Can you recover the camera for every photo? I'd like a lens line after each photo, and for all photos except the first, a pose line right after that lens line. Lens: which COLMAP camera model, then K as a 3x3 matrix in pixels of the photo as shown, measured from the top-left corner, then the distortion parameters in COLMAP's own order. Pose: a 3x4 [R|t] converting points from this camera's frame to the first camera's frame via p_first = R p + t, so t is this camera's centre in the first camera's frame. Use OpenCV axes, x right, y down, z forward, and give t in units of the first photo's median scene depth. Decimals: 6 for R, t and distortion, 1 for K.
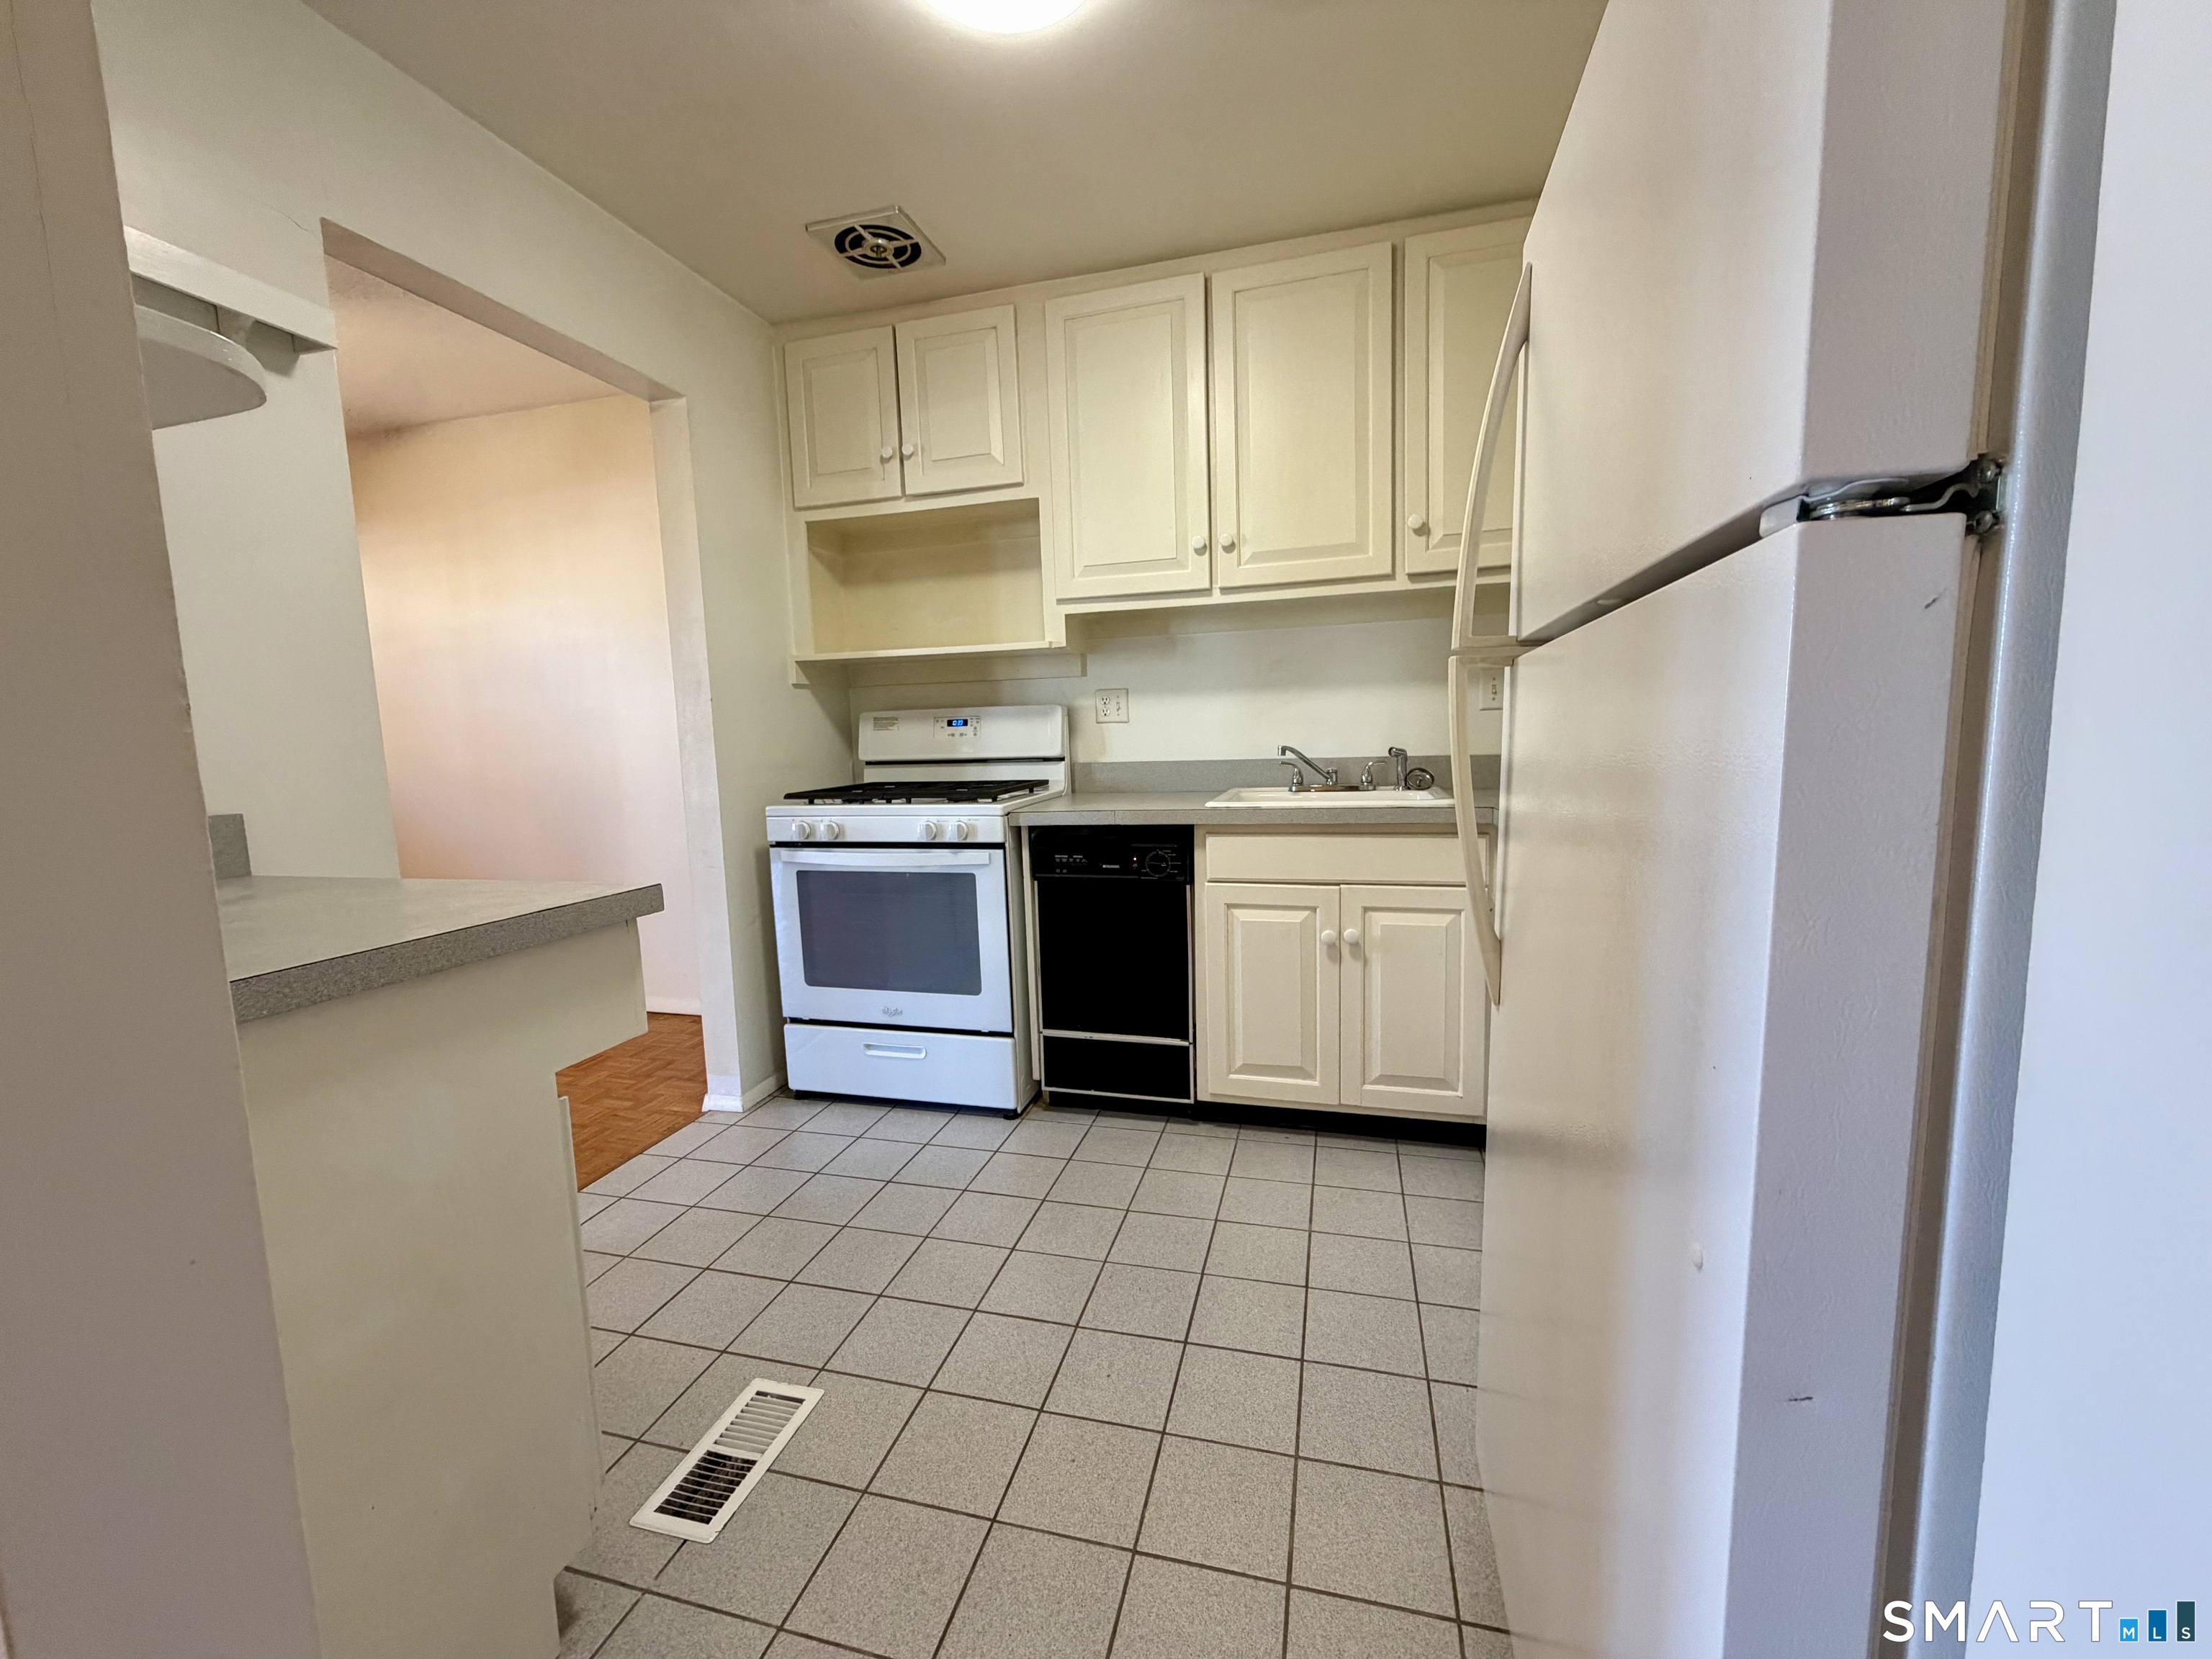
lens RADIAL K [[823.2, 0, 1106.0], [0, 823.2, 829.5], [0, 0, 1]] dist [0.001013, 0.000032]
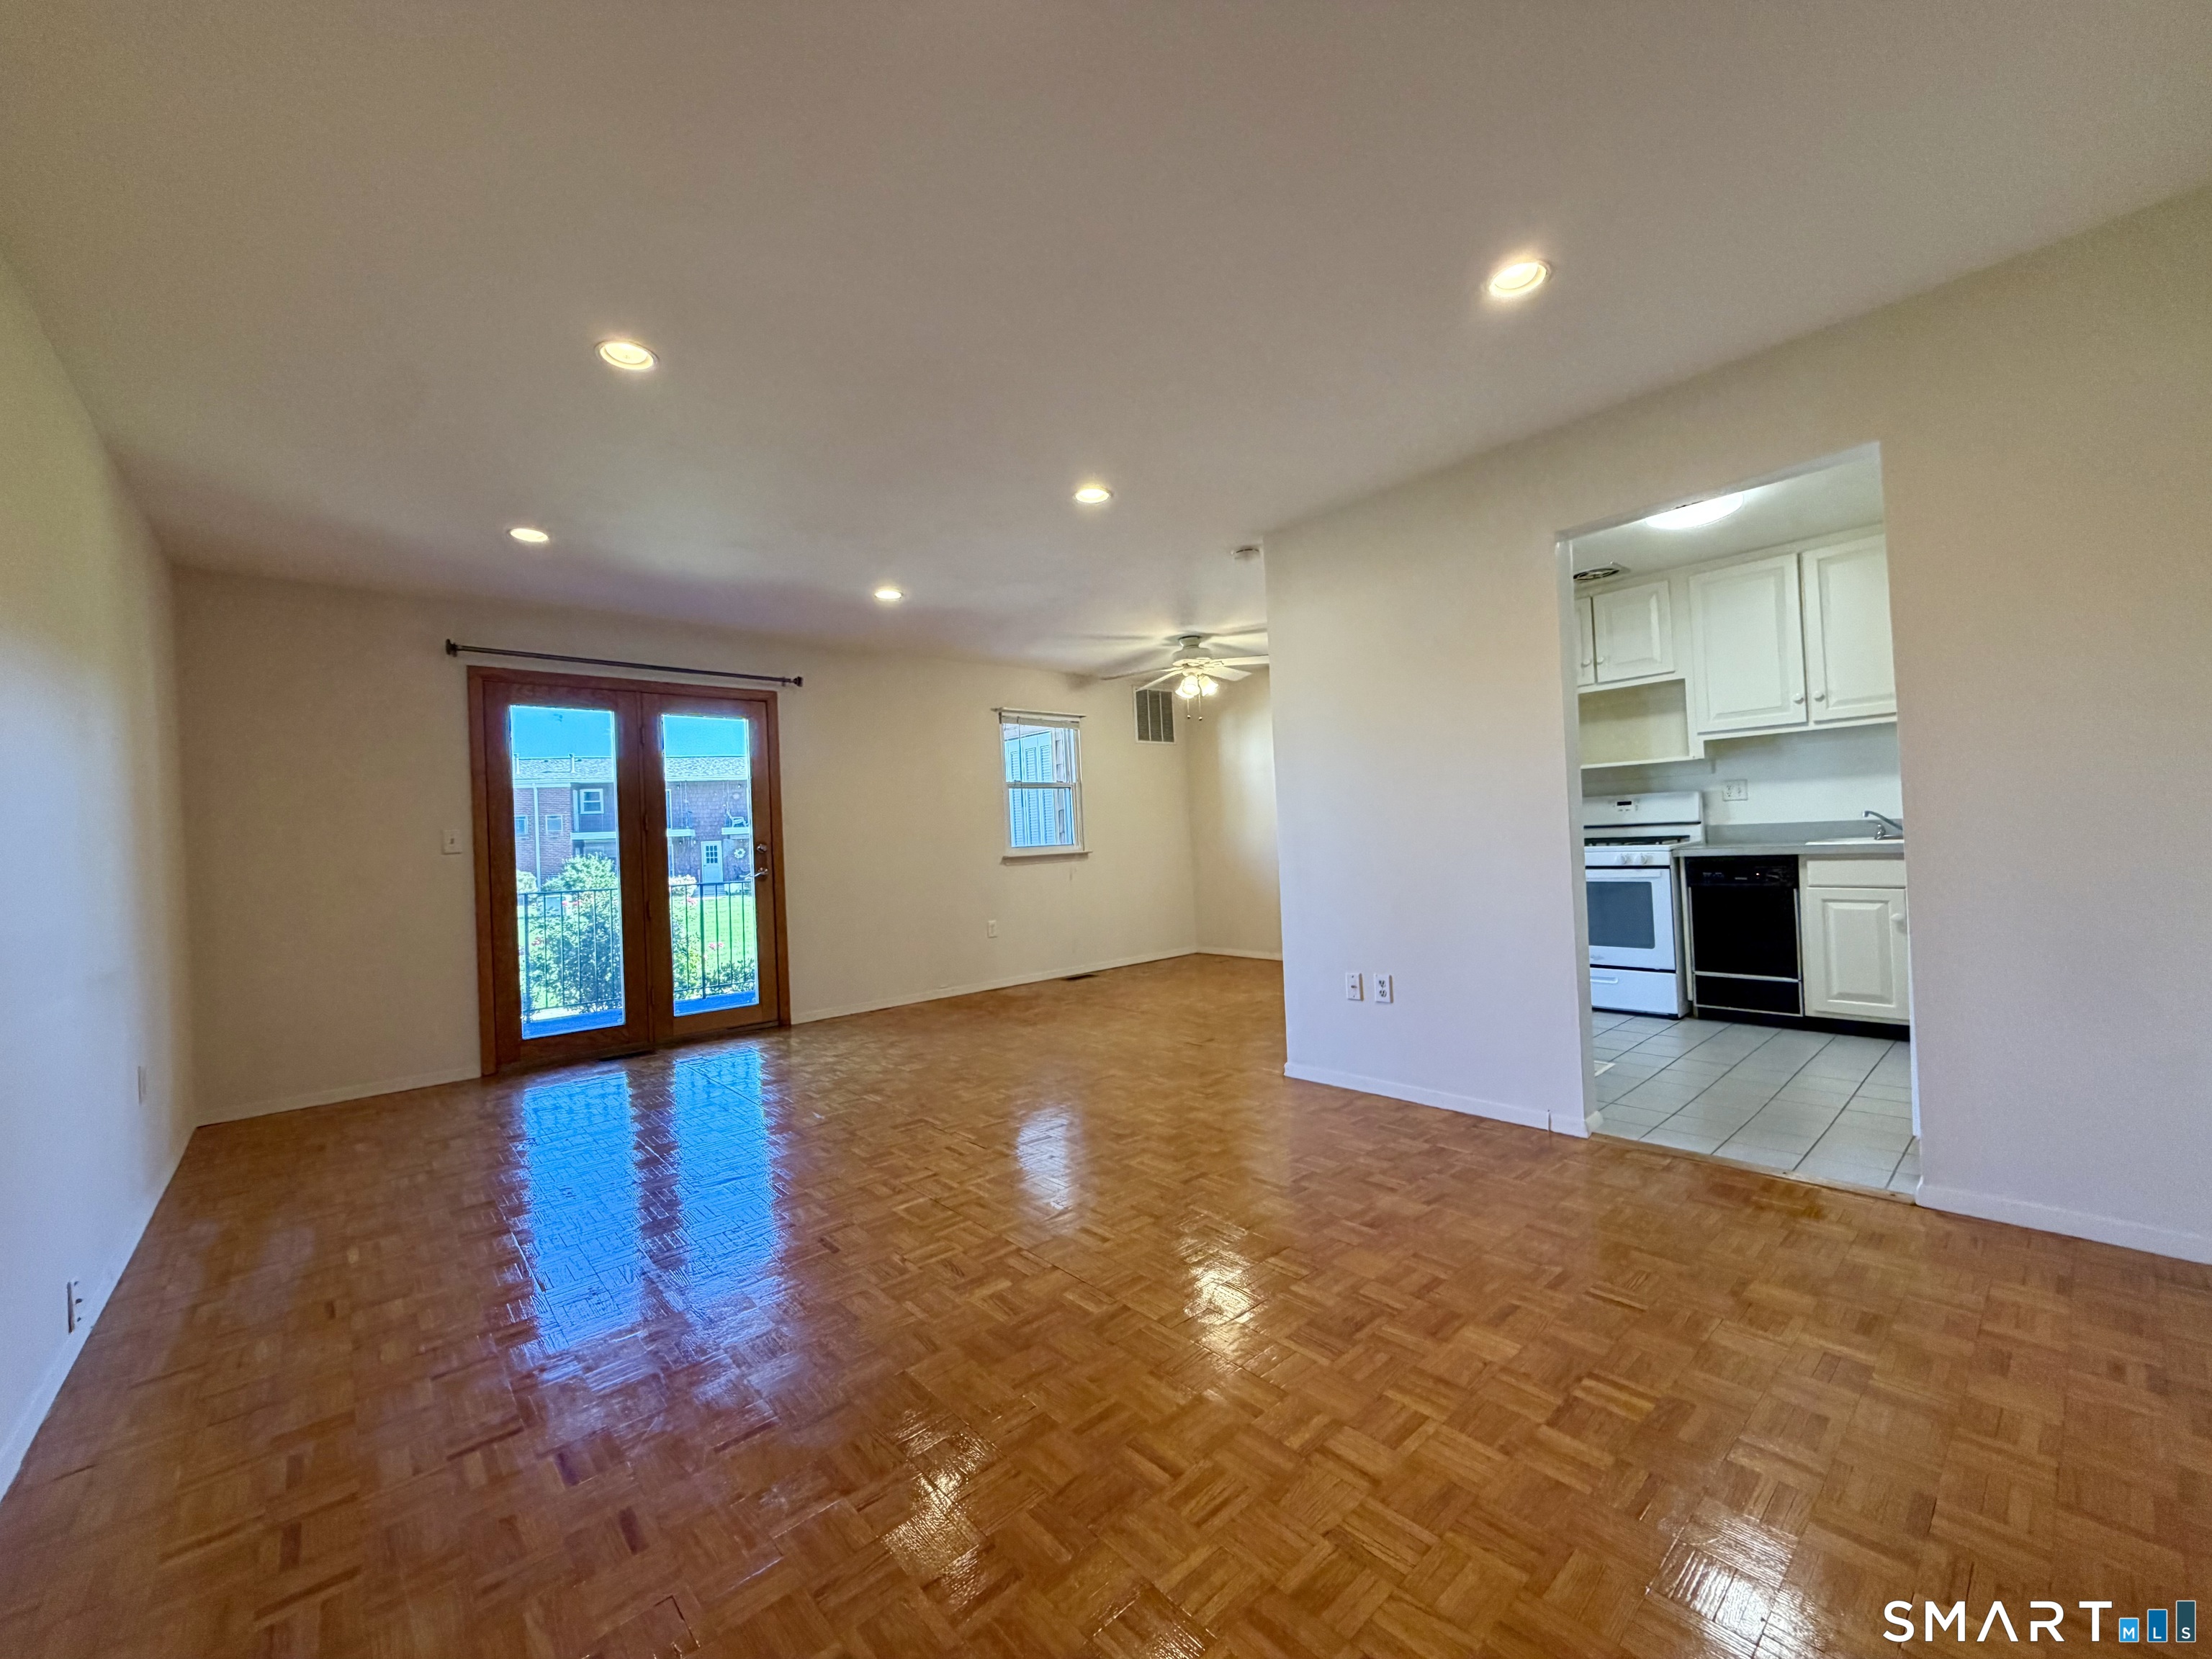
lens RADIAL K [[871.0, 0, 1106.0], [0, 871.0, 829.5], [0, 0, 1]] dist [0.000461, -0.000027]
pose [[0.836601, -0.012443, -0.547671, -0.107268], [-0.045254, 0.994755, -0.091730, 0.169058], [0.545940, 0.101526, 0.831650, -1.317844]]
